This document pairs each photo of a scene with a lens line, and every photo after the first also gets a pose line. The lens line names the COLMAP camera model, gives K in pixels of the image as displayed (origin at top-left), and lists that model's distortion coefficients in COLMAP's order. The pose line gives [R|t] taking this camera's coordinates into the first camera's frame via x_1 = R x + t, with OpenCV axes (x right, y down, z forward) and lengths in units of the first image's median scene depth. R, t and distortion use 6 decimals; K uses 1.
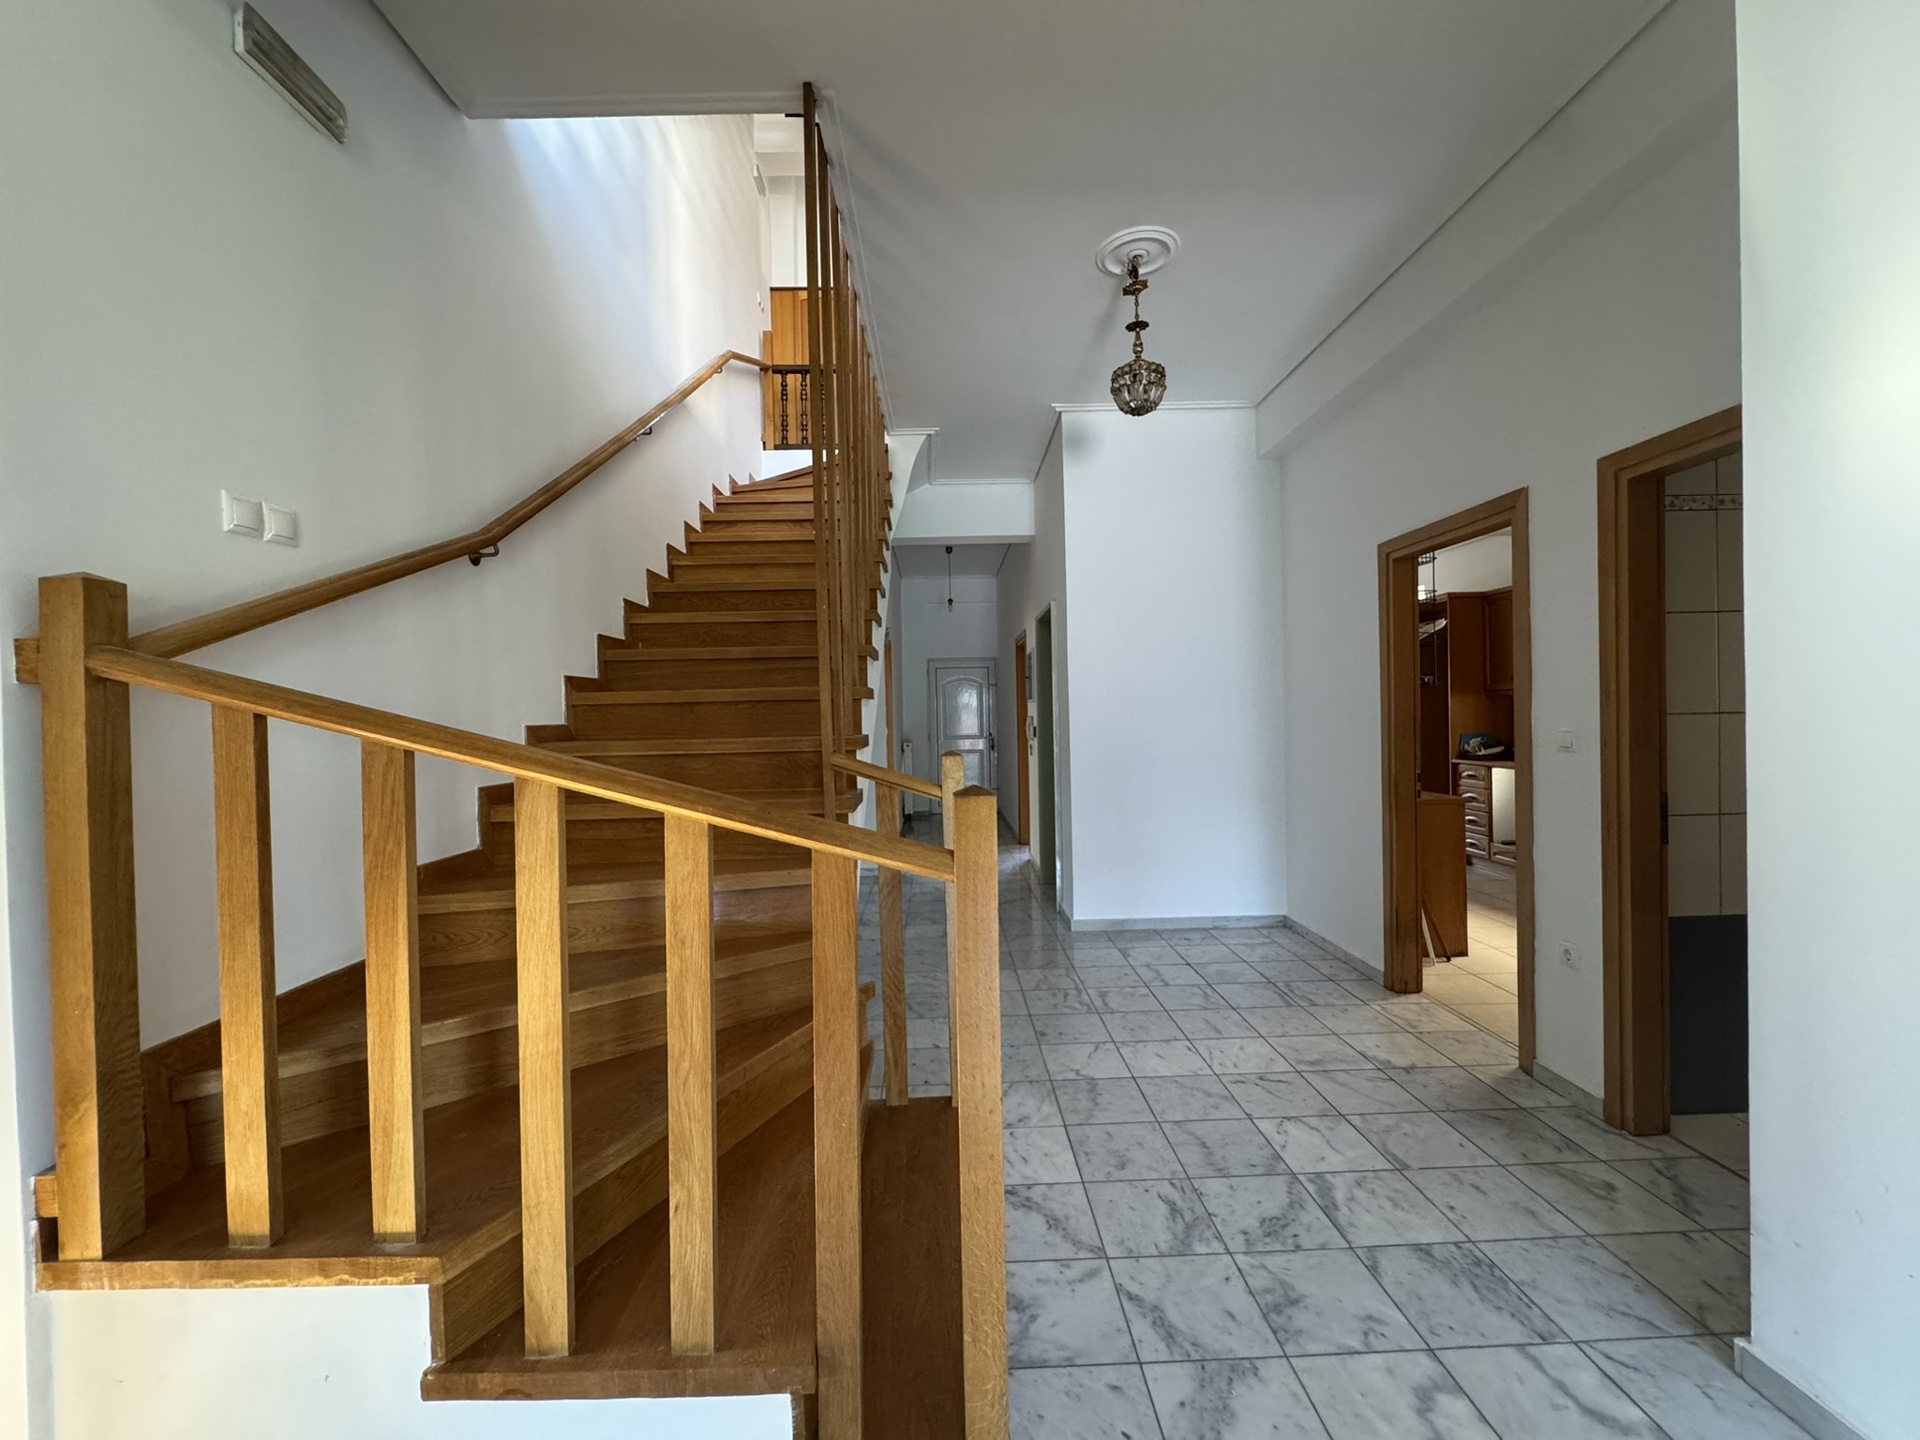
lens RADIAL K [[765.8, 0, 960.7], [0, 765.8, 722.5], [0, 0, 1]] dist [-0.005852, -0.000213]
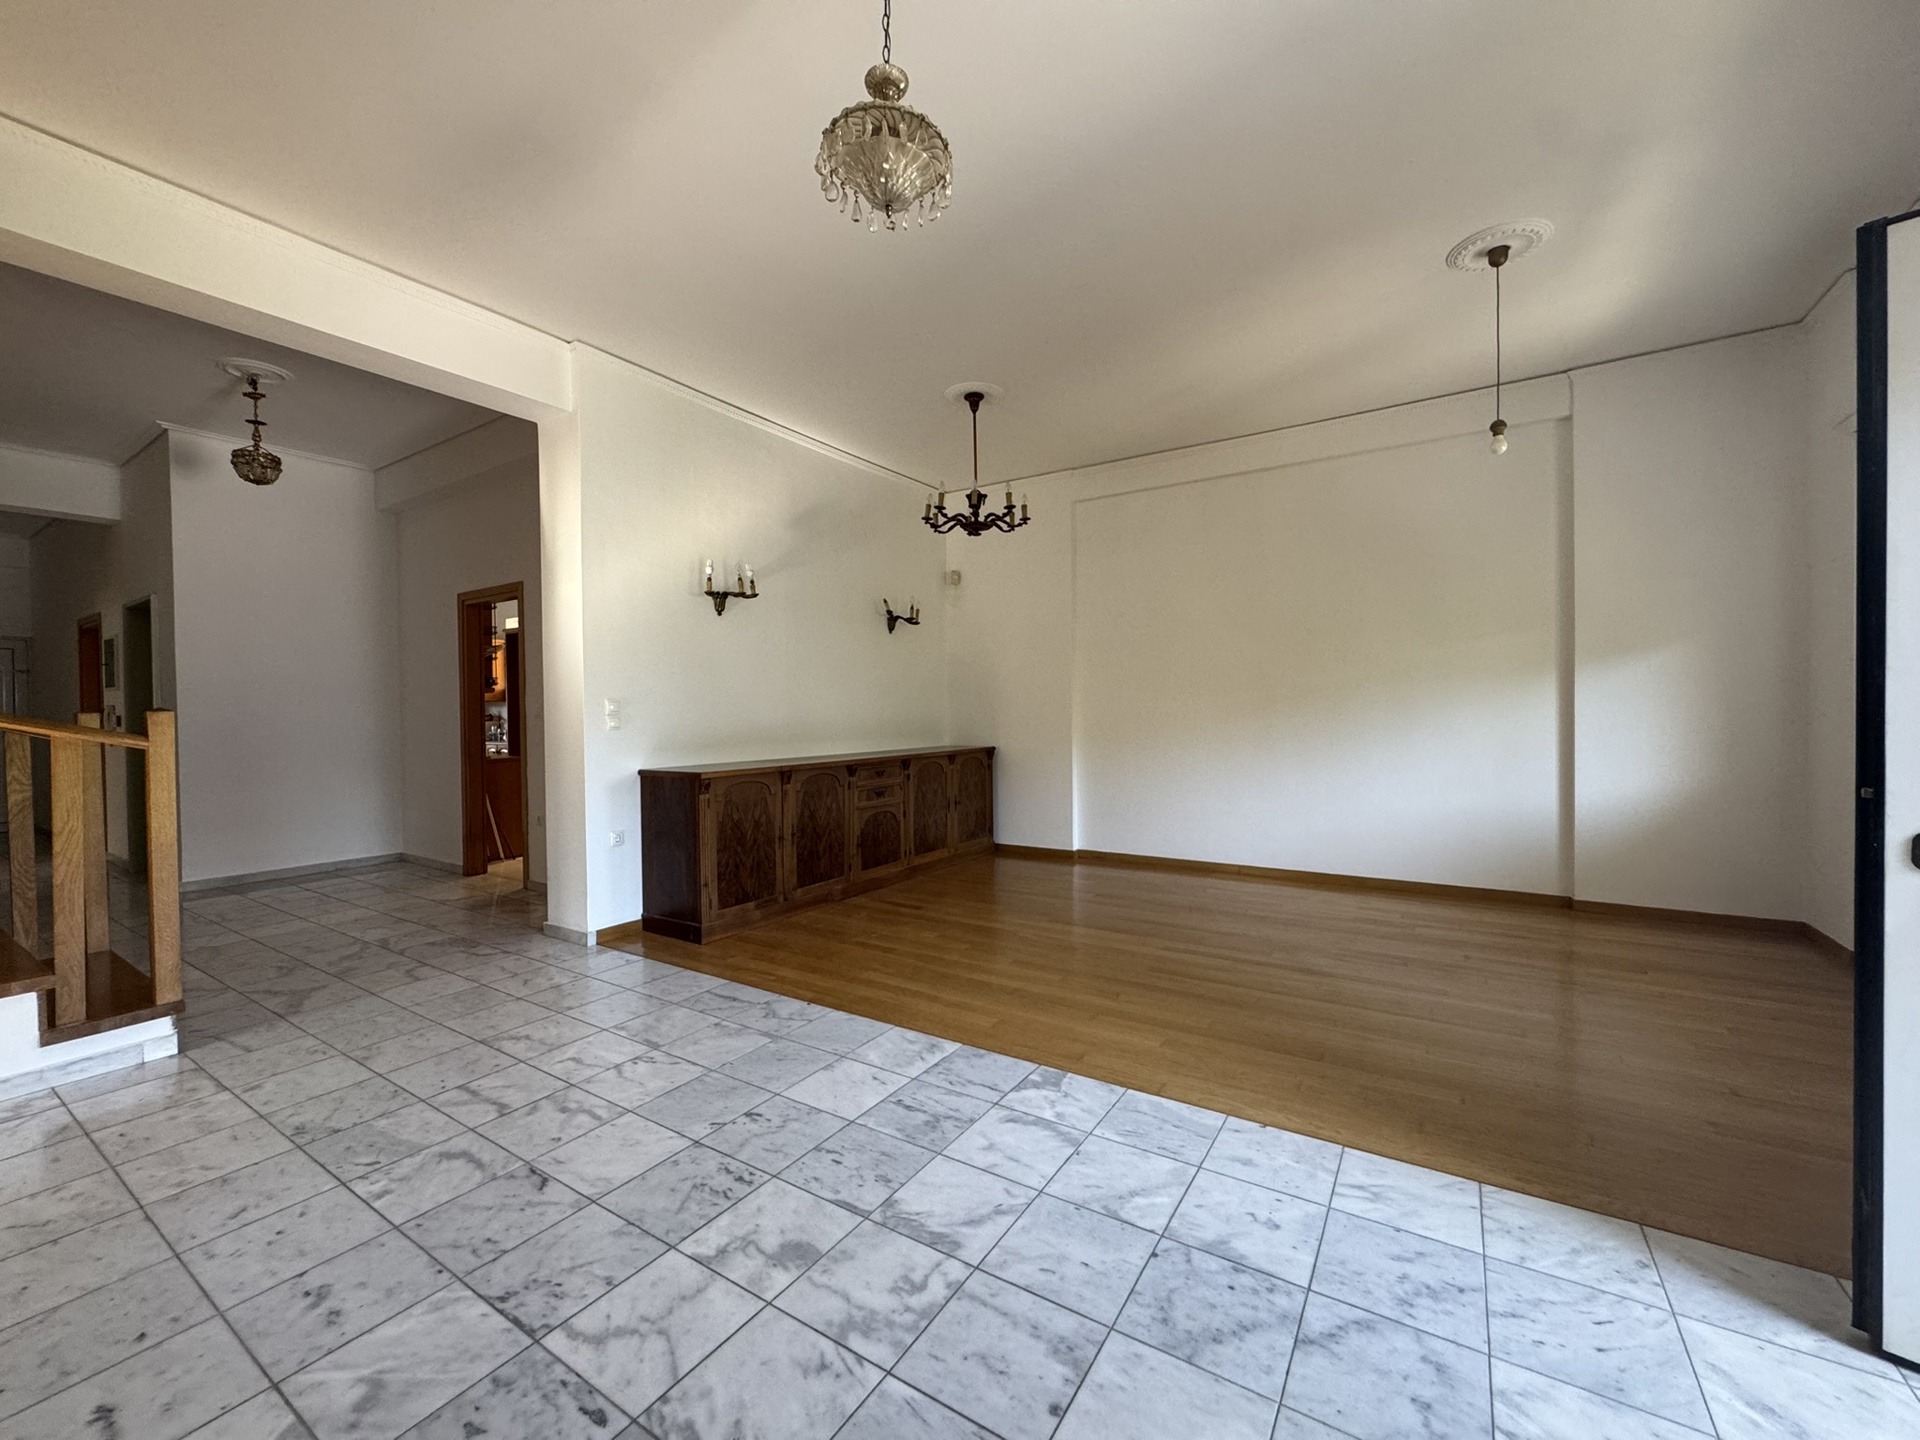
lens RADIAL K [[765.8, 0, 960.7], [0, 765.8, 722.5], [0, 0, 1]] dist [-0.005852, -0.000213]
pose [[0.564739, 0.002153, 0.825267, -0.160457], [0.007260, 0.999945, -0.007576, 0.048700], [-0.825238, 0.010270, 0.564692, -0.716208]]
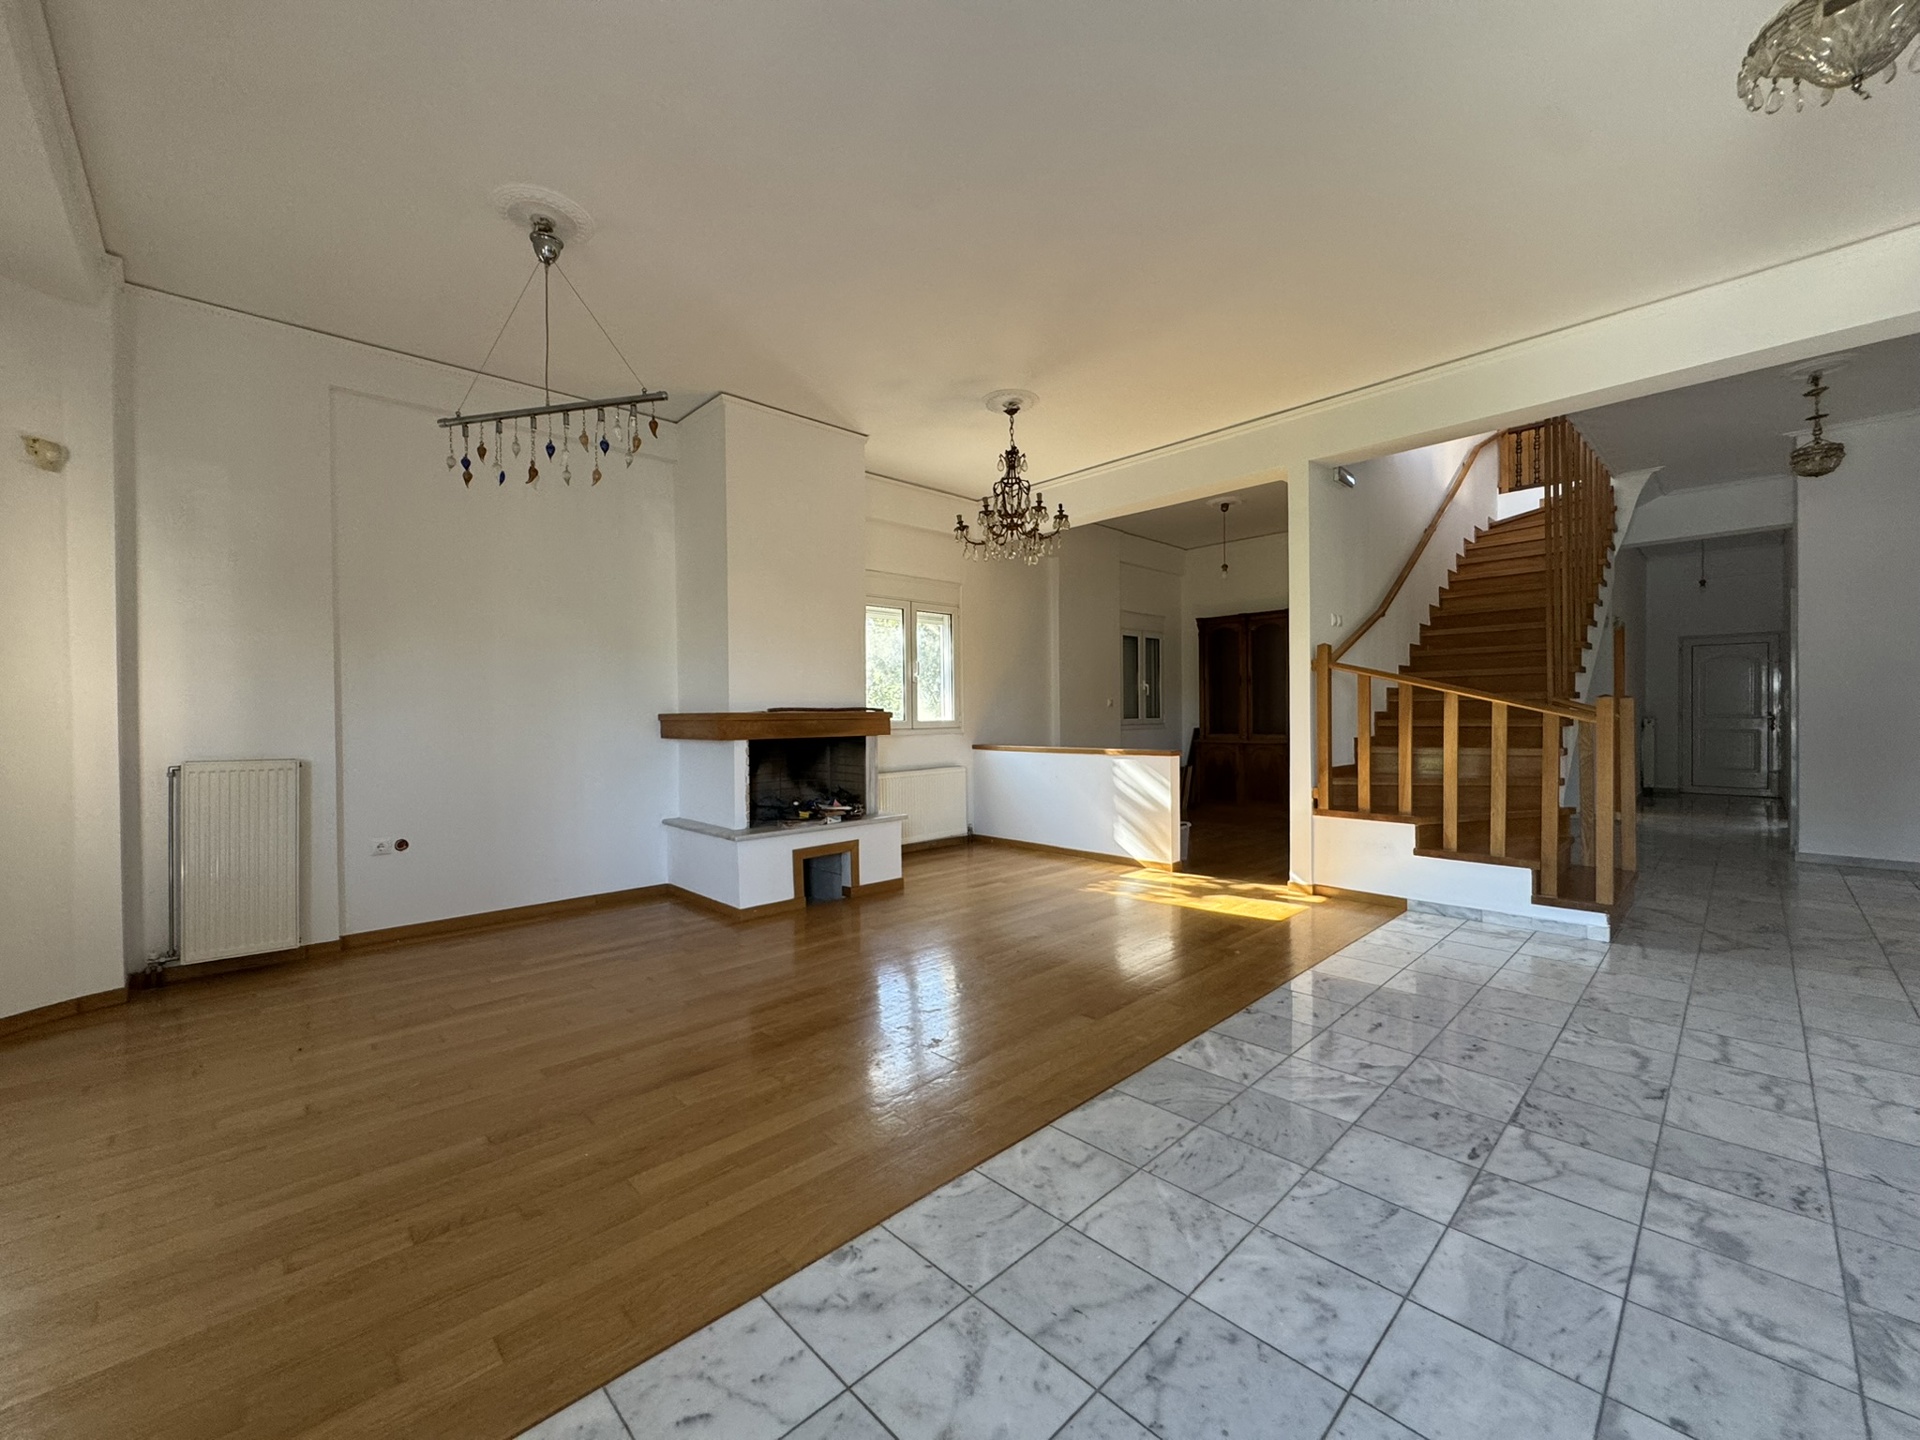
lens RADIAL K [[770.6, 0, 958.8], [0, 770.6, 721.4], [0, 0, 1]] dist [-0.000642, 0.000289]
pose [[0.672447, 0.021941, -0.739820, 0.188167], [-0.011490, 0.999750, 0.019206, 0.050288], [0.740056, -0.004415, 0.672531, -1.014937]]
